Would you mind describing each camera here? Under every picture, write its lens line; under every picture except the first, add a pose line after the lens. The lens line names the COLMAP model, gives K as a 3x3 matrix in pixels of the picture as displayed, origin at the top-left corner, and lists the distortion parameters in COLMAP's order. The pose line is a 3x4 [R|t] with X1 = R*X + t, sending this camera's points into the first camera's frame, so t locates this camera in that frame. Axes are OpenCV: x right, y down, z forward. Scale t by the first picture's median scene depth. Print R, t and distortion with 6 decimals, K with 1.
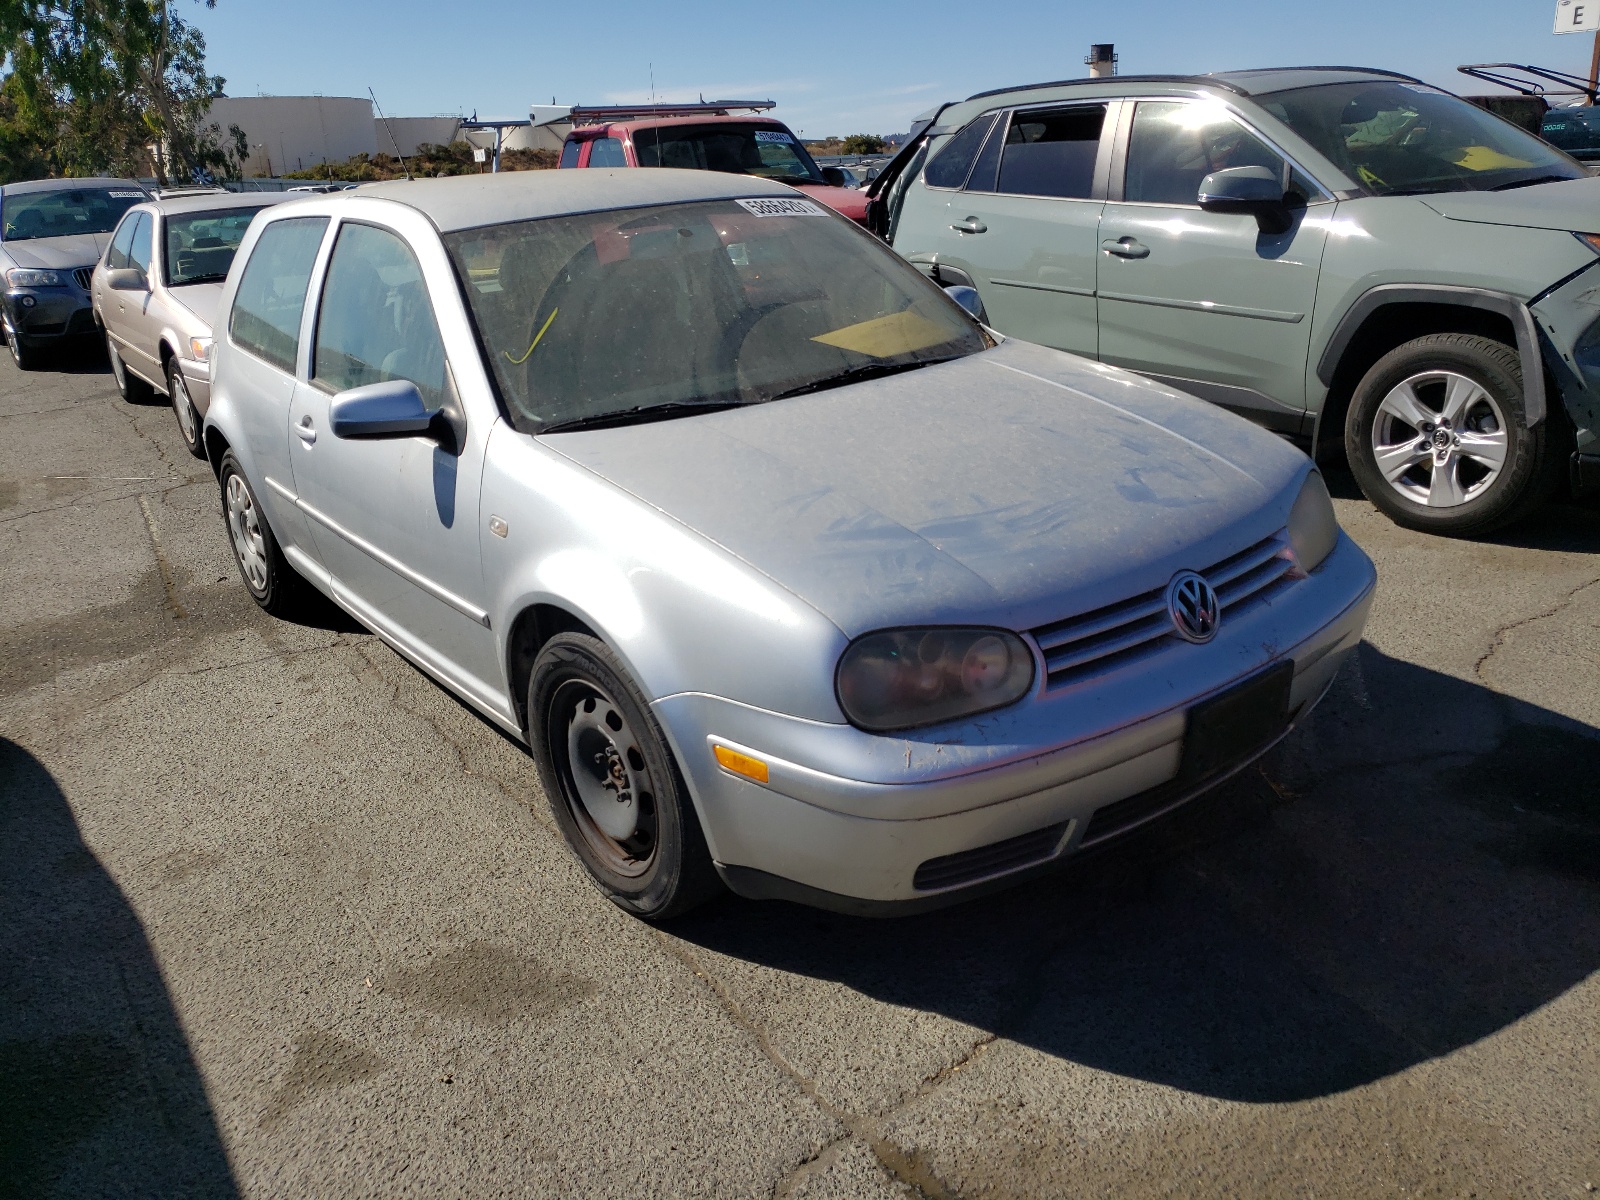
lens RADIAL K [[1209.5, 0, 800.0], [0, 1209.5, 600.0], [0, 0, 1]] dist [0.011928, -0.007713]
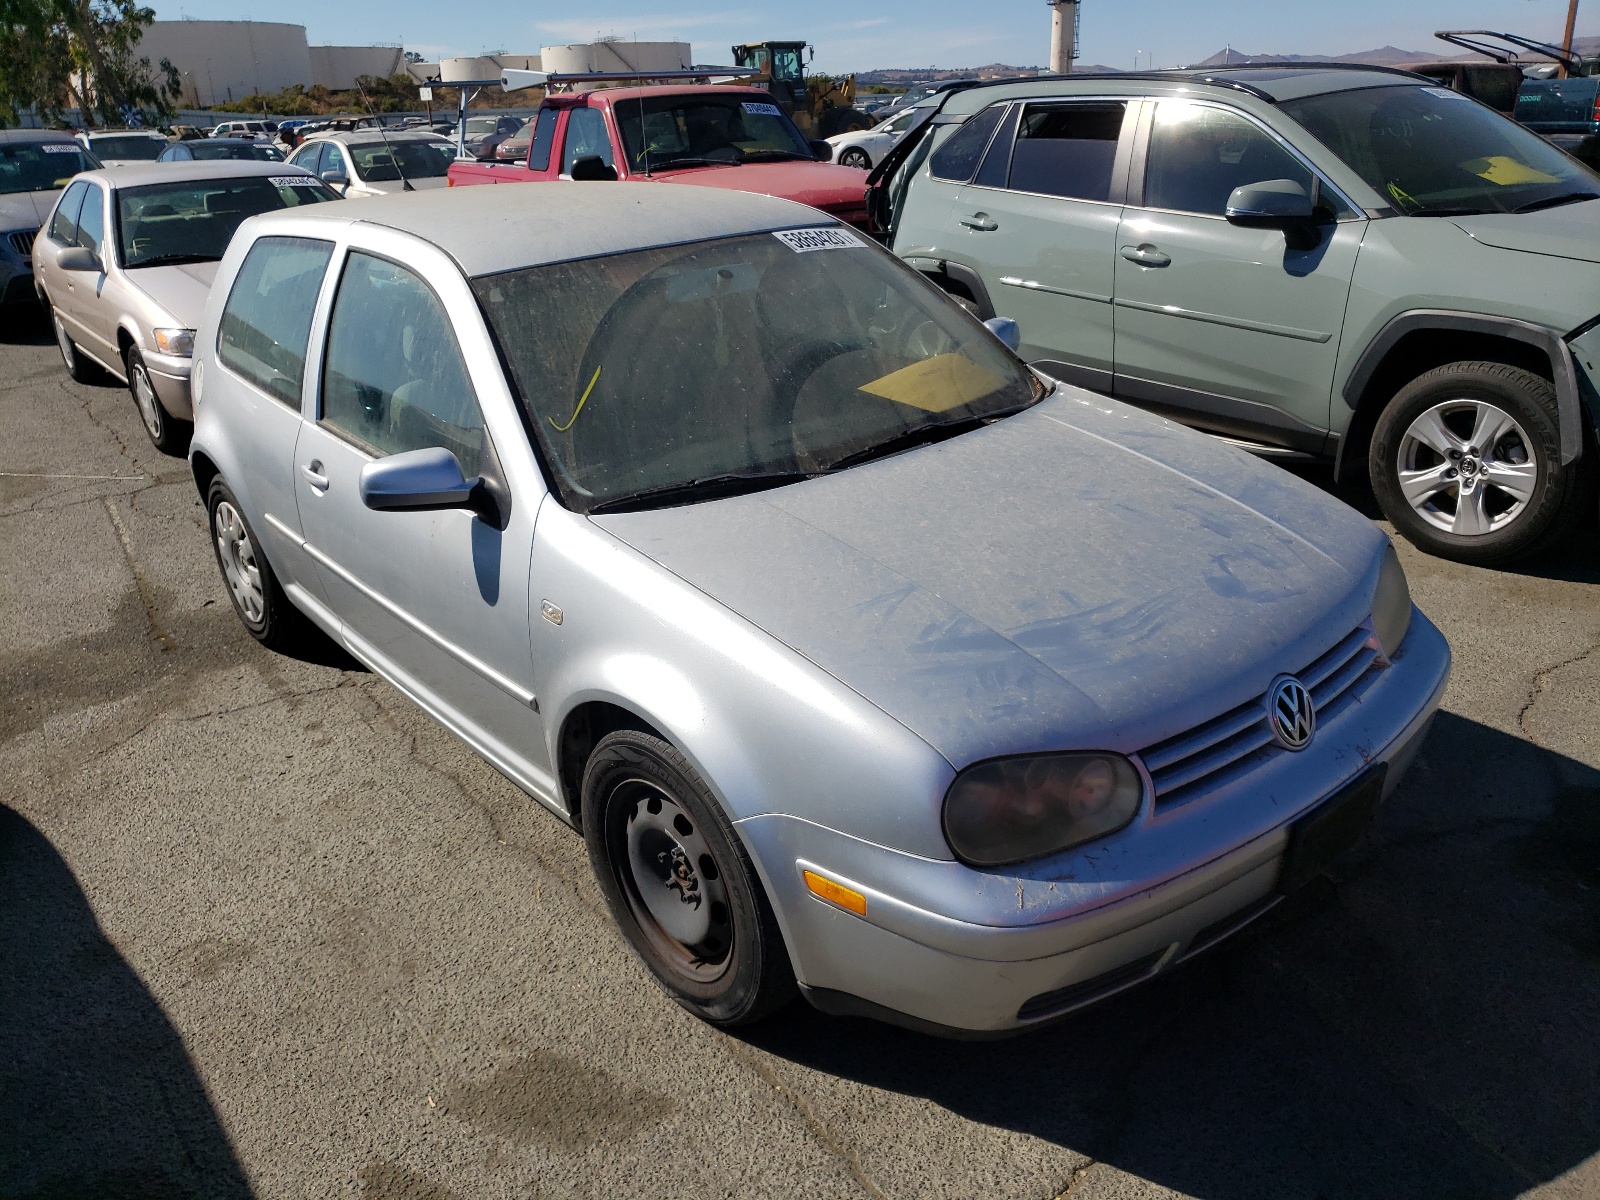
lens RADIAL K [[1211.0, 0, 800.0], [0, 1211.0, 600.0], [0, 0, 1]] dist [-0.003692, 0.007177]
pose [[0.998784, -0.004530, 0.049094, -0.090446], [0.001760, 0.998411, 0.056325, -0.109796], [-0.049271, -0.056170, 0.997205, 0.044960]]
